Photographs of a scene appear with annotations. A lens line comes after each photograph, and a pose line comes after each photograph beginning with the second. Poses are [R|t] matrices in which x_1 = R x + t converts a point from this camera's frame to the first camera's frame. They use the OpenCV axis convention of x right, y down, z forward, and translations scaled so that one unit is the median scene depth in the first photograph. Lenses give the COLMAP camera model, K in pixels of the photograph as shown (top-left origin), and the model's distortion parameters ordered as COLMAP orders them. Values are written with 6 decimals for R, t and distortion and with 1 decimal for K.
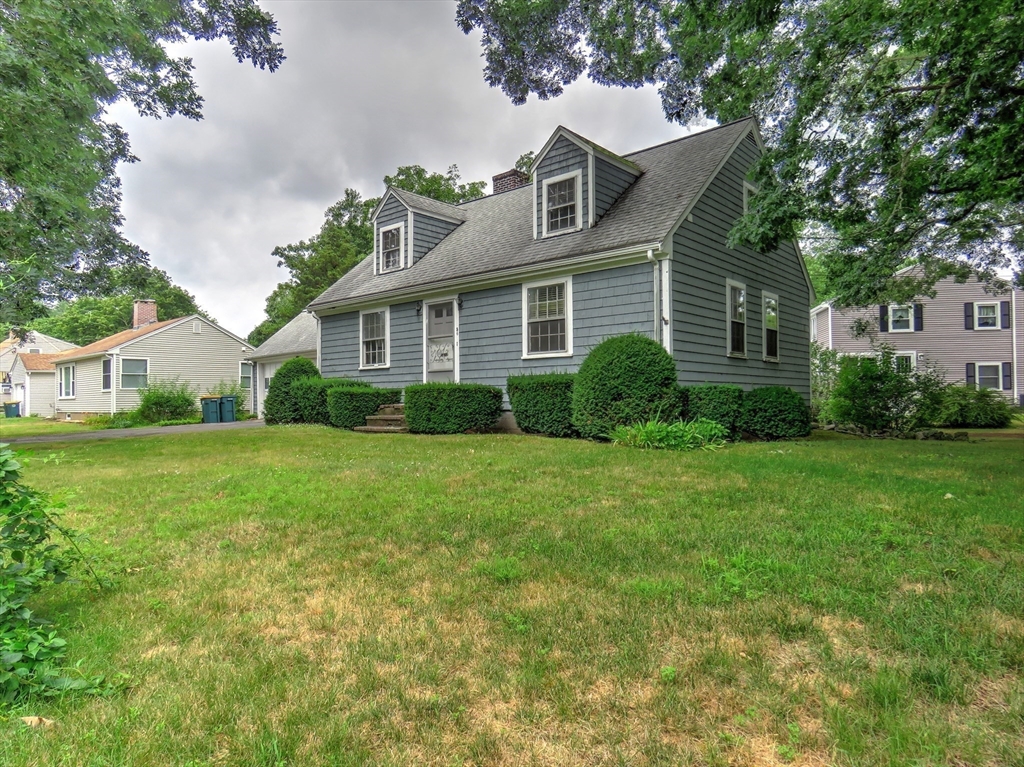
lens RADIAL K [[649.8, 0, 511.6], [0, 649.8, 381.8], [0, 0, 1]] dist [-0.002387, -0.005029]
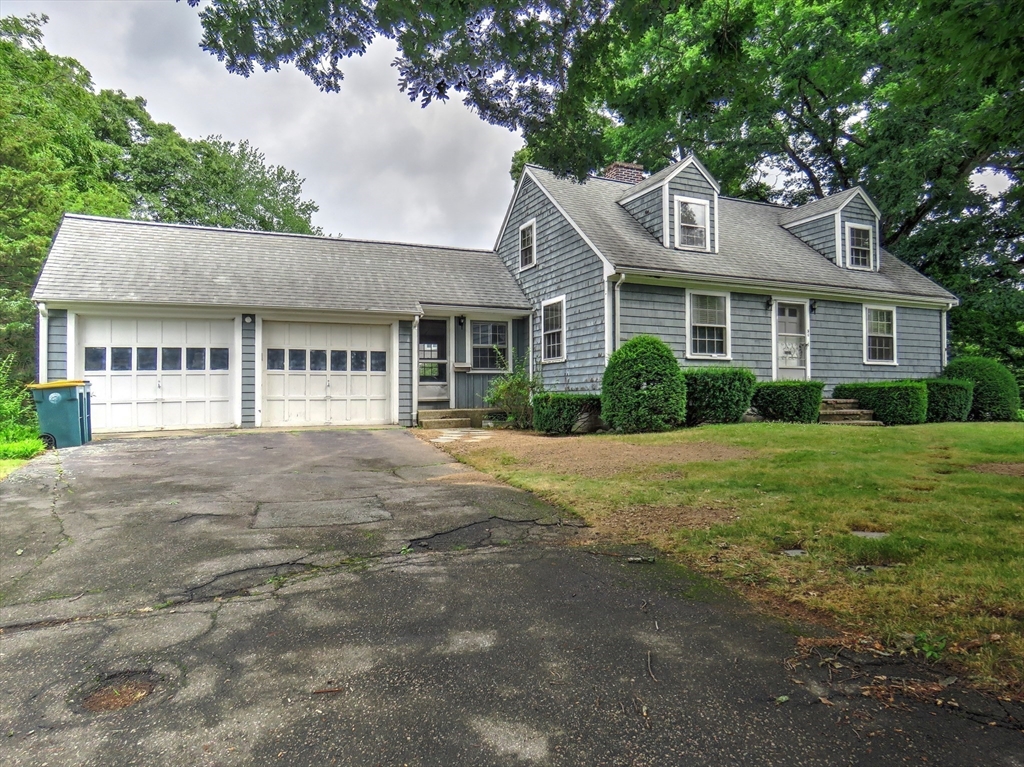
lens RADIAL K [[649.8, 0, 511.1], [0, 649.8, 388.1], [0, 0, 1]] dist [-0.002387, -0.005029]
pose [[0.424114, 0.032866, 0.905012, -1.335949], [-0.026354, 0.999366, -0.023942, 0.055781], [-0.905225, -0.013697, 0.424711, 1.041080]]
